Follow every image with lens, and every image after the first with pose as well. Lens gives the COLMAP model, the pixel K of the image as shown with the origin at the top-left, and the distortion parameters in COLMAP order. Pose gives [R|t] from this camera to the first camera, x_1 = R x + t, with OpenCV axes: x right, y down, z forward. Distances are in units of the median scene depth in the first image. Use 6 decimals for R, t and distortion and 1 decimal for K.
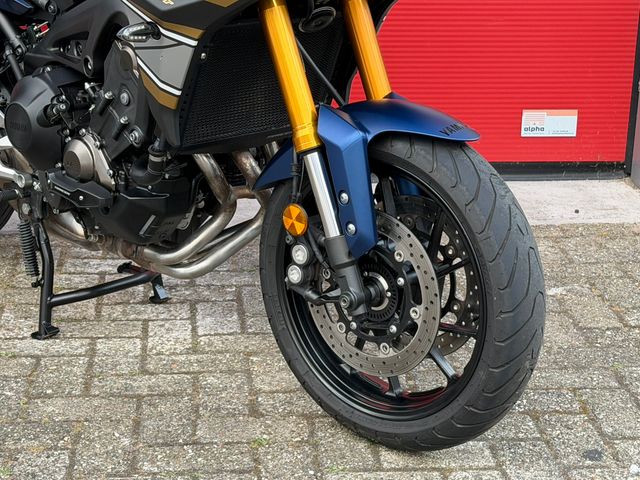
lens RADIAL K [[1361.5, 0, 322.0], [0, 1361.5, 257.4], [0, 0, 1]] dist [0.123061, 0.205667]
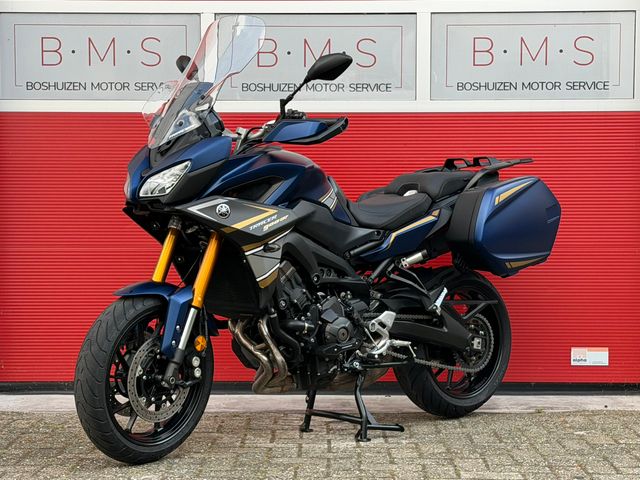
lens RADIAL K [[1361.5, 0, 322.0], [0, 1361.5, 257.4], [0, 0, 1]] dist [0.123061, 0.205667]
pose [[0.994233, -0.015484, -0.106120, 0.053084], [-0.014981, 0.959767, -0.280399, 0.352781], [0.106192, 0.280372, 0.953999, -0.792778]]
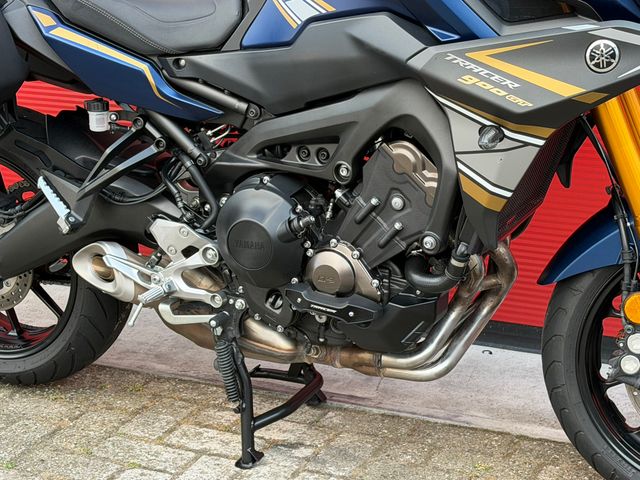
lens RADIAL K [[1382.4, 0, 320.0], [0, 1382.4, 240.0], [0, 0, 1]] dist [0.134561, 0.091863]
pose [[0.945669, -0.127861, 0.298933, -0.461453], [0.133151, 0.991092, 0.002694, -0.096796], [-0.296615, 0.037255, 0.954270, 0.107759]]
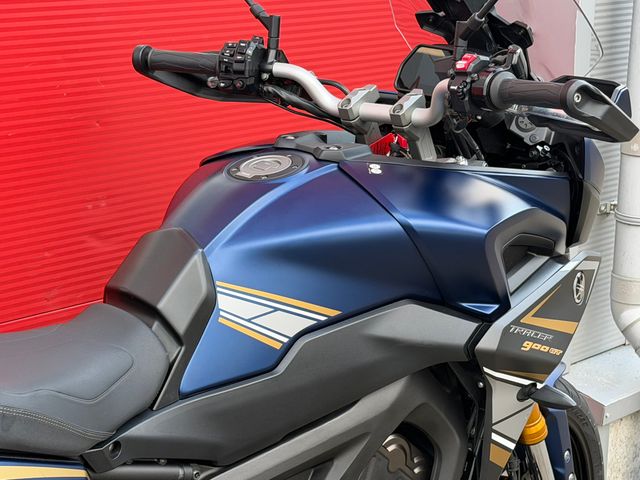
lens RADIAL K [[1382.4, 0, 320.0], [0, 1382.4, 240.0], [0, 0, 1]] dist [0.134561, 0.091863]
pose [[0.040538, -0.285615, 0.957487, -0.851095], [0.289481, 0.920533, 0.262336, -0.468187], [-0.956325, 0.266540, 0.119997, 0.863147]]
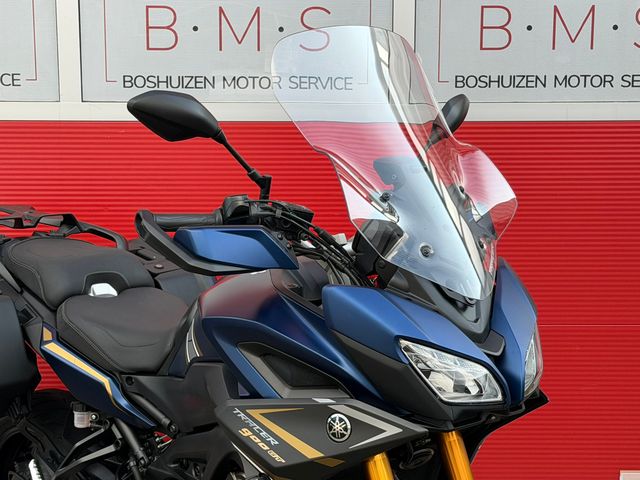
lens RADIAL K [[1361.5, 0, 322.0], [0, 1361.5, 257.4], [0, 0, 1]] dist [0.123061, 0.205667]
pose [[0.997158, -0.007950, -0.074921, 0.003934], [-0.005305, 0.984540, -0.175082, -0.130806], [0.075154, 0.174982, 0.981699, -0.085252]]
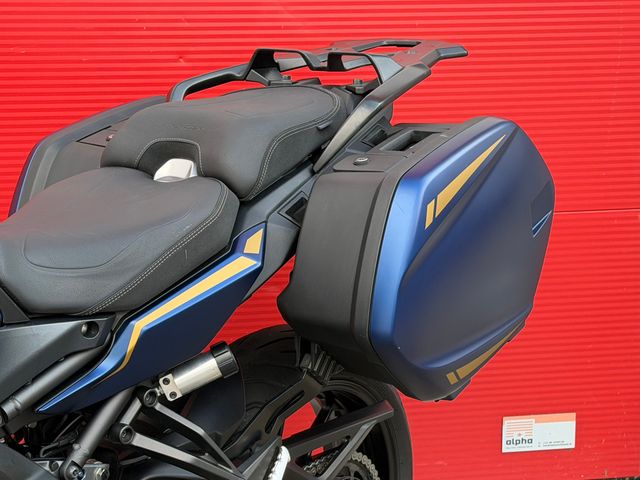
lens RADIAL K [[1361.5, 0, 322.0], [0, 1361.5, 257.4], [0, 0, 1]] dist [0.123061, 0.205667]
pose [[0.994394, -0.042760, 0.096706, -0.026406], [0.051177, 0.994954, -0.086303, -0.209293], [-0.092527, 0.090768, 0.991564, 0.425082]]
